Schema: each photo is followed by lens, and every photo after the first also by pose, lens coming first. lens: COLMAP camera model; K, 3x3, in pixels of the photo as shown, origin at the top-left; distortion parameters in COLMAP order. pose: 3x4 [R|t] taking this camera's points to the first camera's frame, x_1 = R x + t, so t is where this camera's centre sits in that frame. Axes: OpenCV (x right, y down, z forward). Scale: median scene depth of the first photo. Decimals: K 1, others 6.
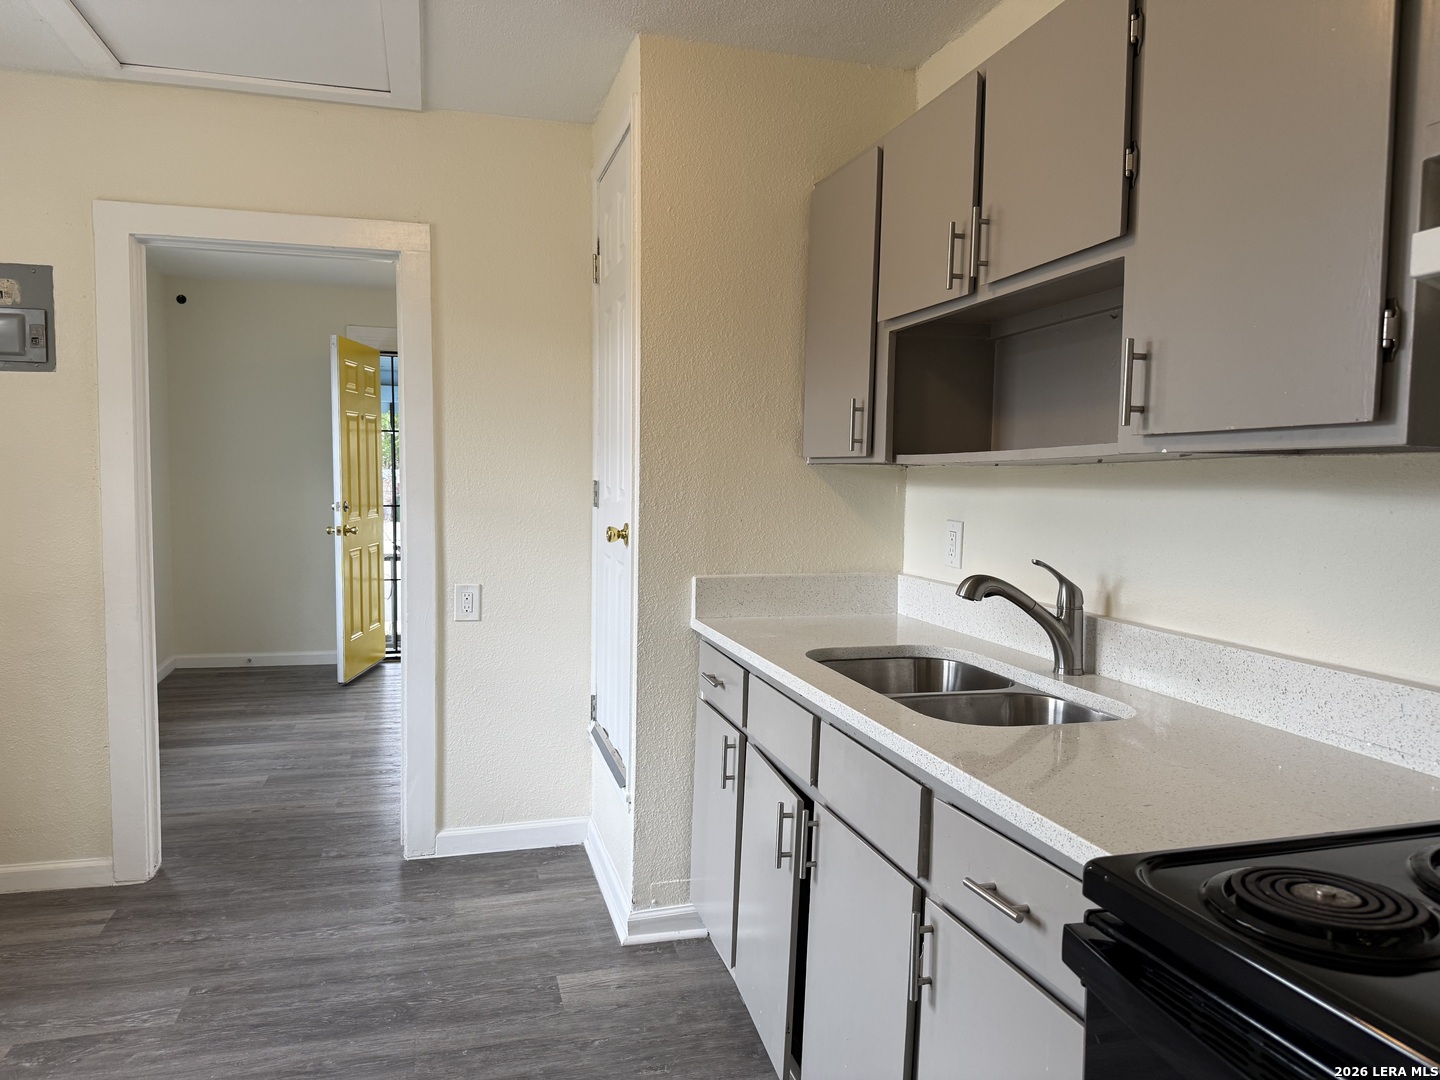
lens RADIAL K [[1031.9, 0, 719.3], [0, 1031.9, 548.0], [0, 0, 1]] dist [0.118241, -0.202082]
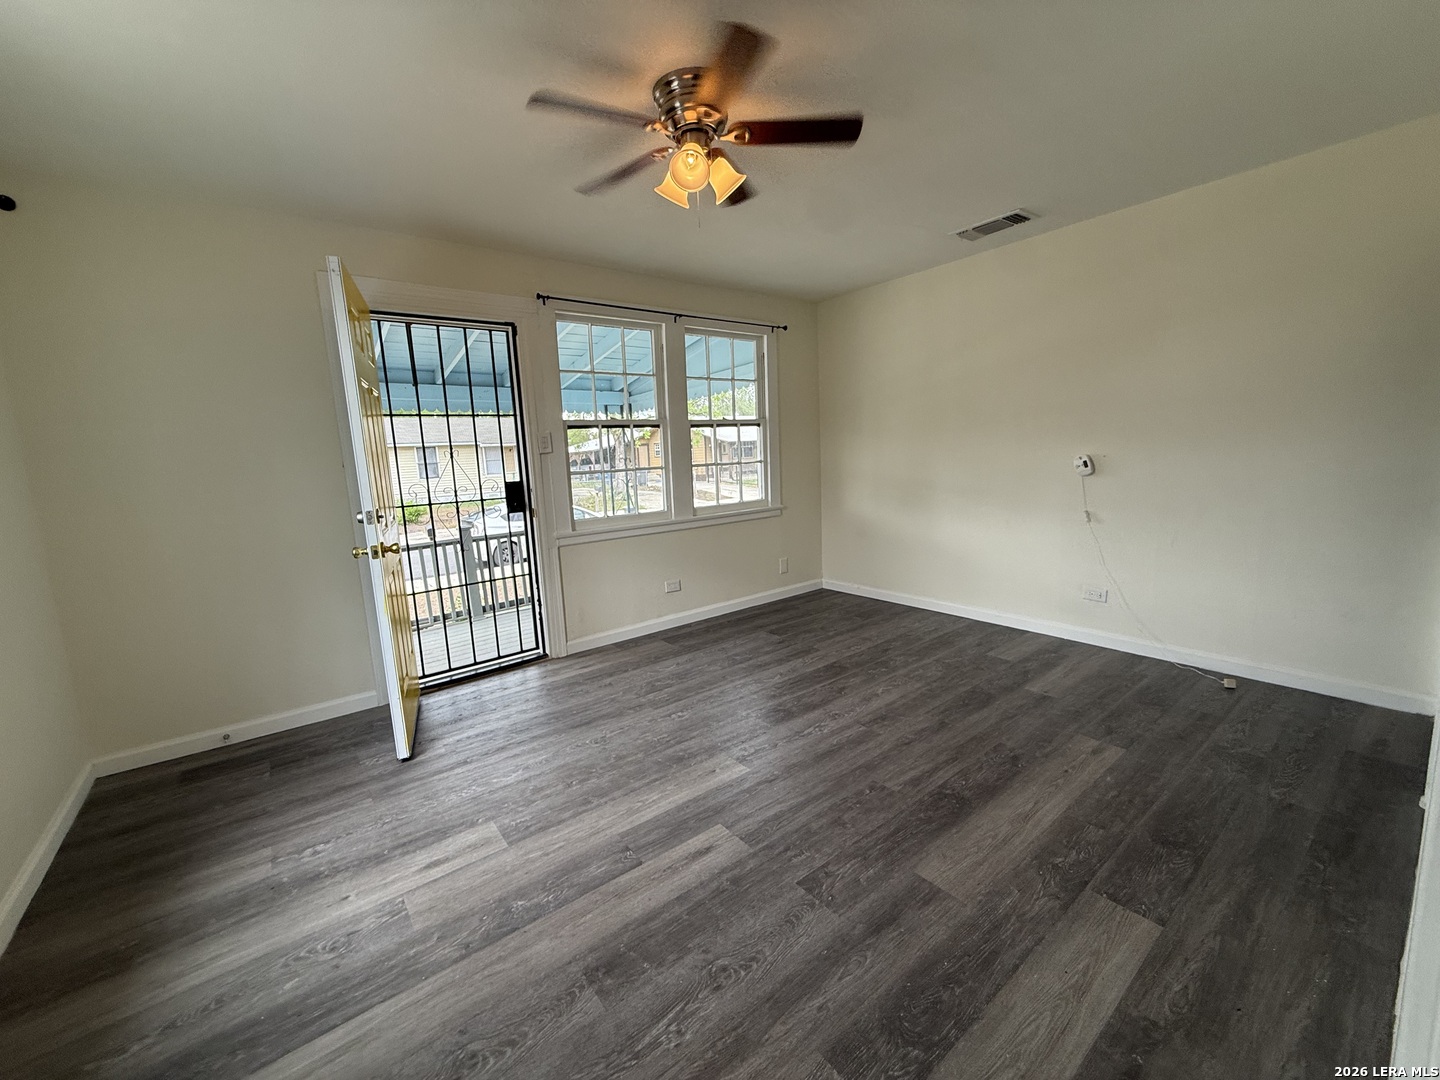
lens RADIAL K [[562.9, 0, 720.3], [0, 562.9, 533.9], [0, 0, 1]] dist [0.000892, 0.000222]
pose [[0.922992, -0.103564, 0.370622, -0.058236], [0.074741, 0.993010, 0.091347, -0.009126], [-0.377492, -0.056612, 0.924281, 0.114220]]
